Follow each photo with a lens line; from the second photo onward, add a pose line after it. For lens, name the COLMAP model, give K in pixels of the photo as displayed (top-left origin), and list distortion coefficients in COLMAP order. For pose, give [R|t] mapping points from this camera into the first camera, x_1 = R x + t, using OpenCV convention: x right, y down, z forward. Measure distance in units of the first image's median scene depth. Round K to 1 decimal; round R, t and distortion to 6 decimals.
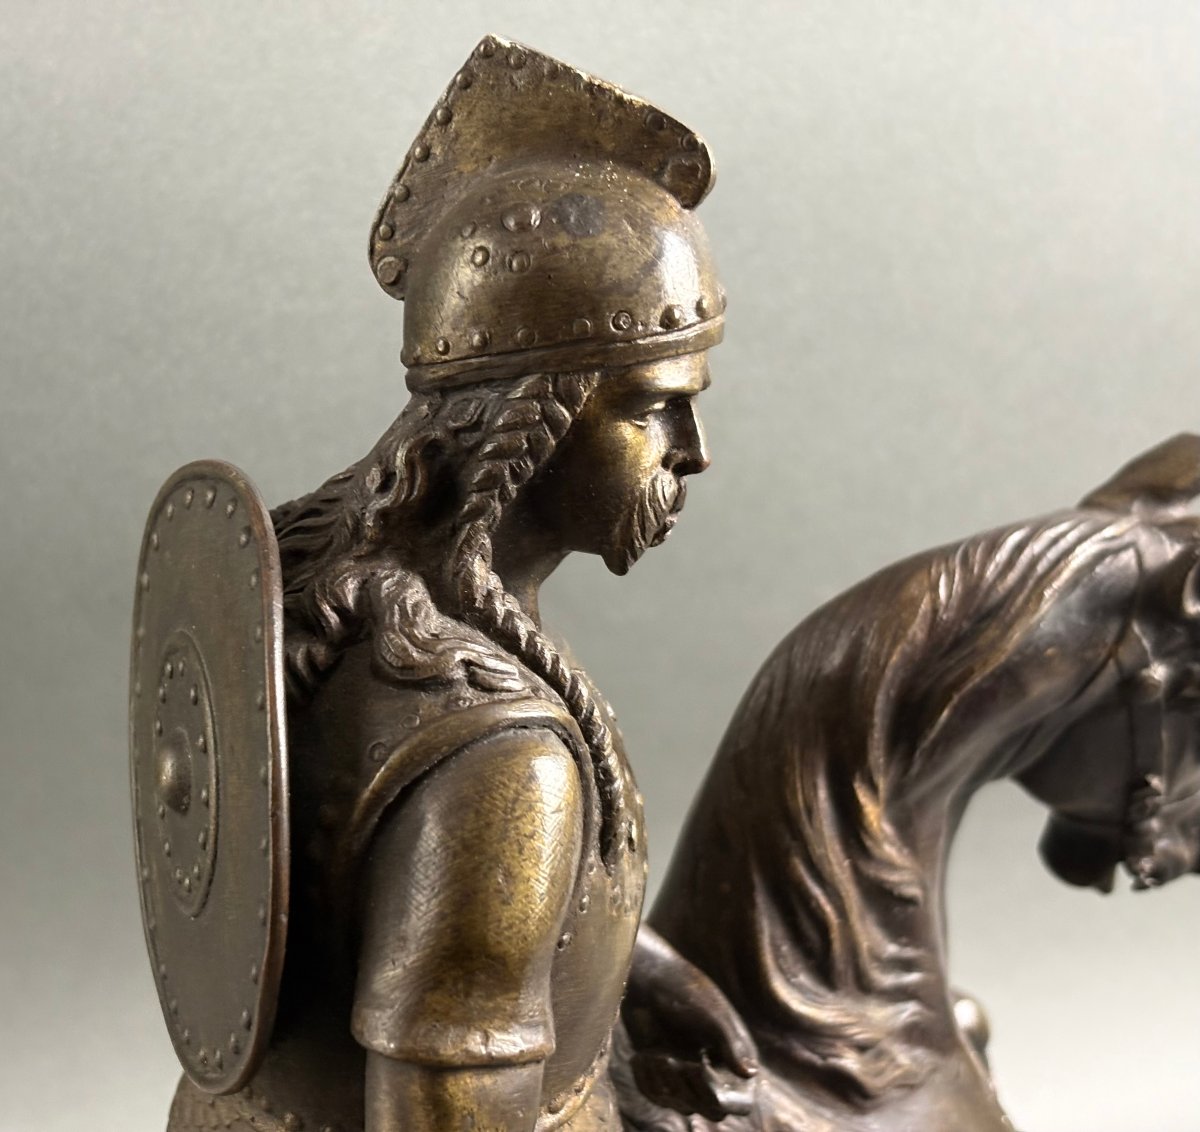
lens RADIAL K [[2516.2, 0, 600.0], [0, 2516.2, 566.0], [0, 0, 1]] dist [0.228145, -0.155204]
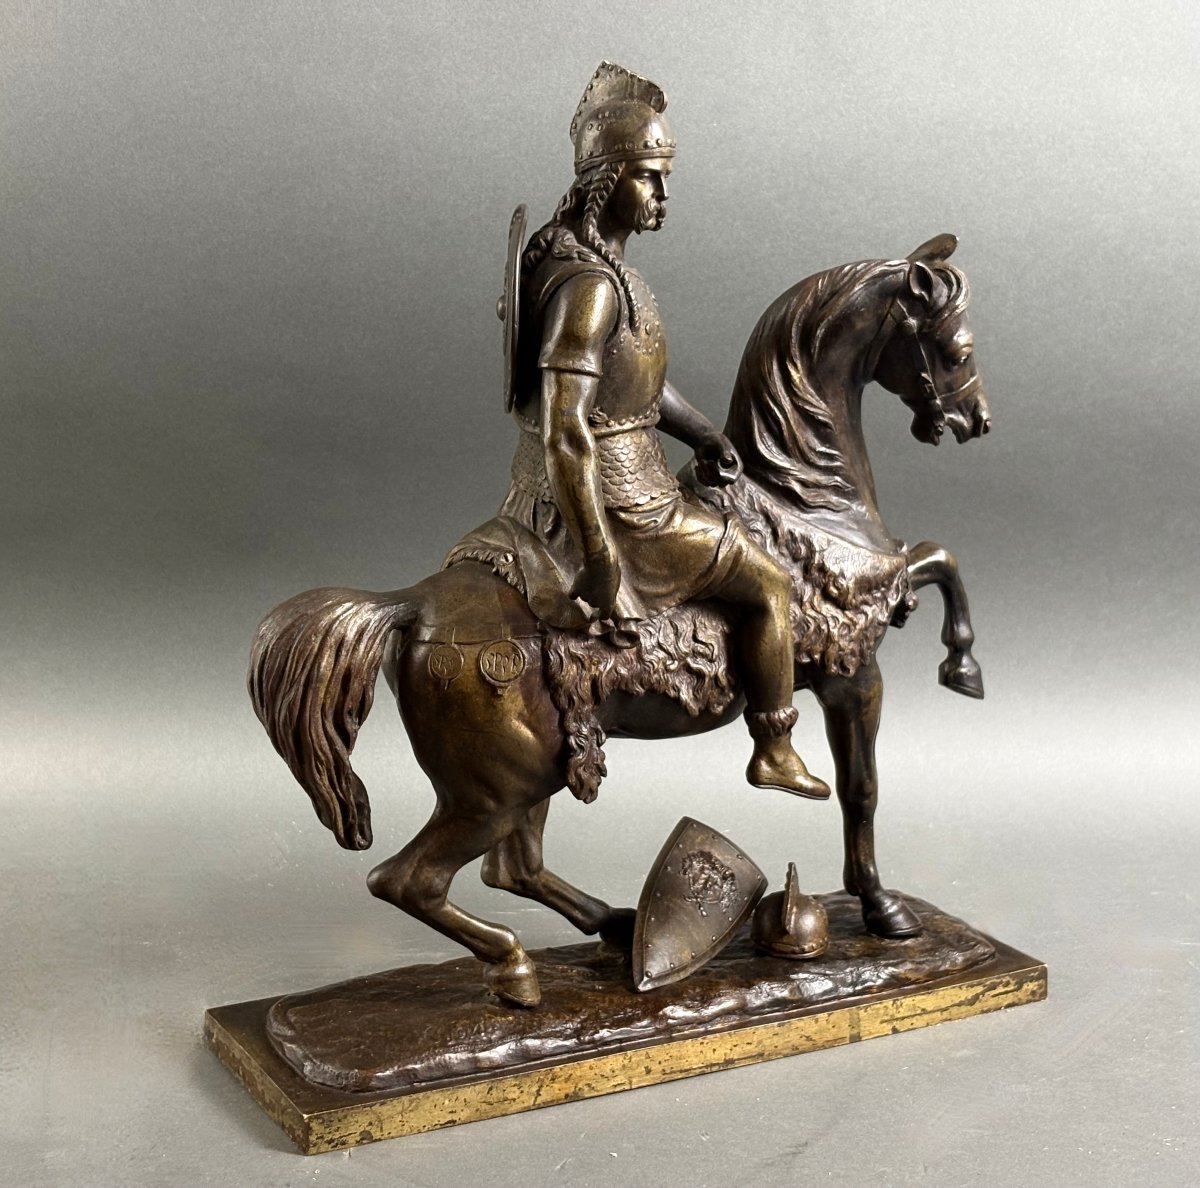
lens RADIAL K [[2752.5, 0, 566.7], [0, 2752.5, 594.3], [0, 0, 1]] dist [0.397709, -2.212186]
pose [[0.946065, 0.034599, -0.322124, 1.059724], [-0.062464, 0.995106, -0.076571, 0.725917], [0.317898, 0.092563, 0.943596, -2.240743]]
